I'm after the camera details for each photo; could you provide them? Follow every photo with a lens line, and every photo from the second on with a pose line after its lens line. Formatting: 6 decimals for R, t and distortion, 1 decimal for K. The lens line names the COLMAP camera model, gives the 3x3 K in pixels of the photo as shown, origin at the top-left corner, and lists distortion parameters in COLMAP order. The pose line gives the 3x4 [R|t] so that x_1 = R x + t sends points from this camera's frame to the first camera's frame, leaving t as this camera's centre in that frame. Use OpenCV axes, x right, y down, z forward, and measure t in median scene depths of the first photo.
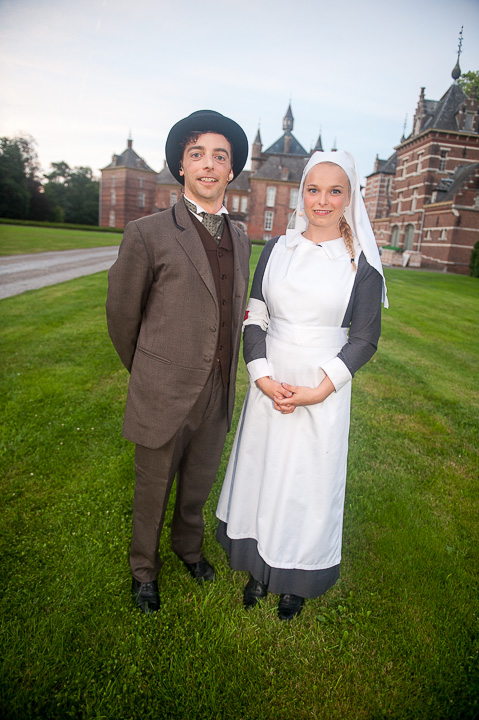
lens RADIAL K [[487.6, 0, 239.7], [0, 487.6, 356.5], [0, 0, 1]] dist [-0.048862, -0.007028]
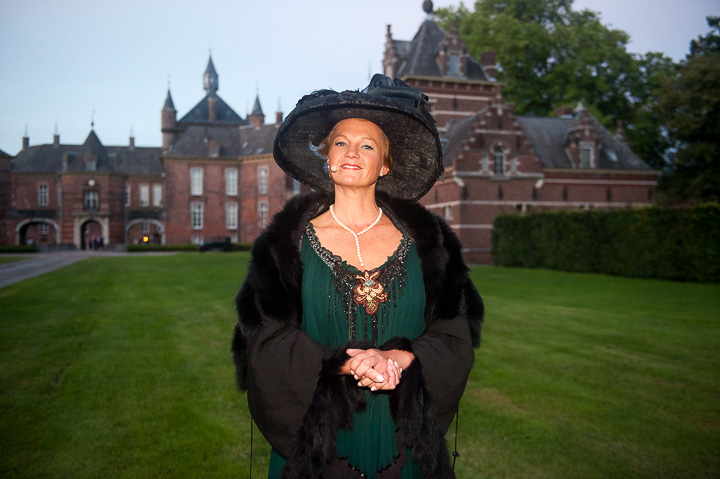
lens RADIAL K [[699.9, 0, 362.4], [0, 699.9, 239.8], [0, 0, 1]] dist [0.037647, -0.026962]
pose [[0.955757, -0.089065, 0.280348, 0.005674], [0.150901, 0.966551, -0.207382, -0.015082], [-0.252500, 0.240512, 0.937229, 0.056208]]
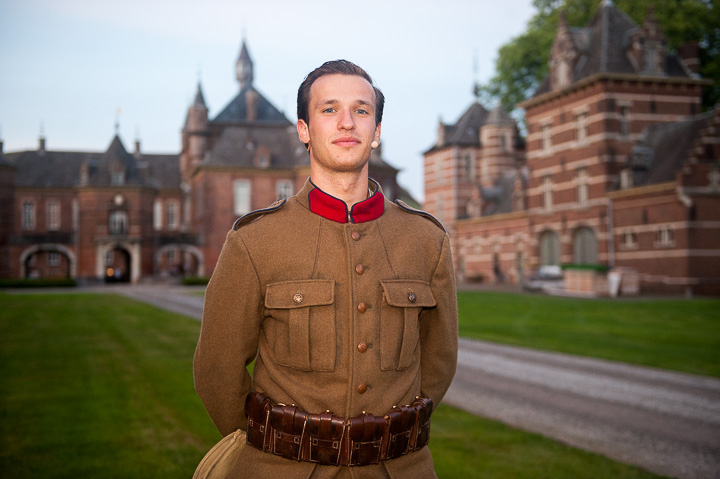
lens RADIAL K [[936.0, 0, 361.4], [0, 936.0, 241.5], [0, 0, 1]] dist [0.112789, 0.039145]
pose [[0.953349, -0.082705, 0.290321, -0.250417], [0.155530, 0.958836, -0.237577, -0.021124], [-0.258722, 0.271648, 0.926968, -0.002691]]
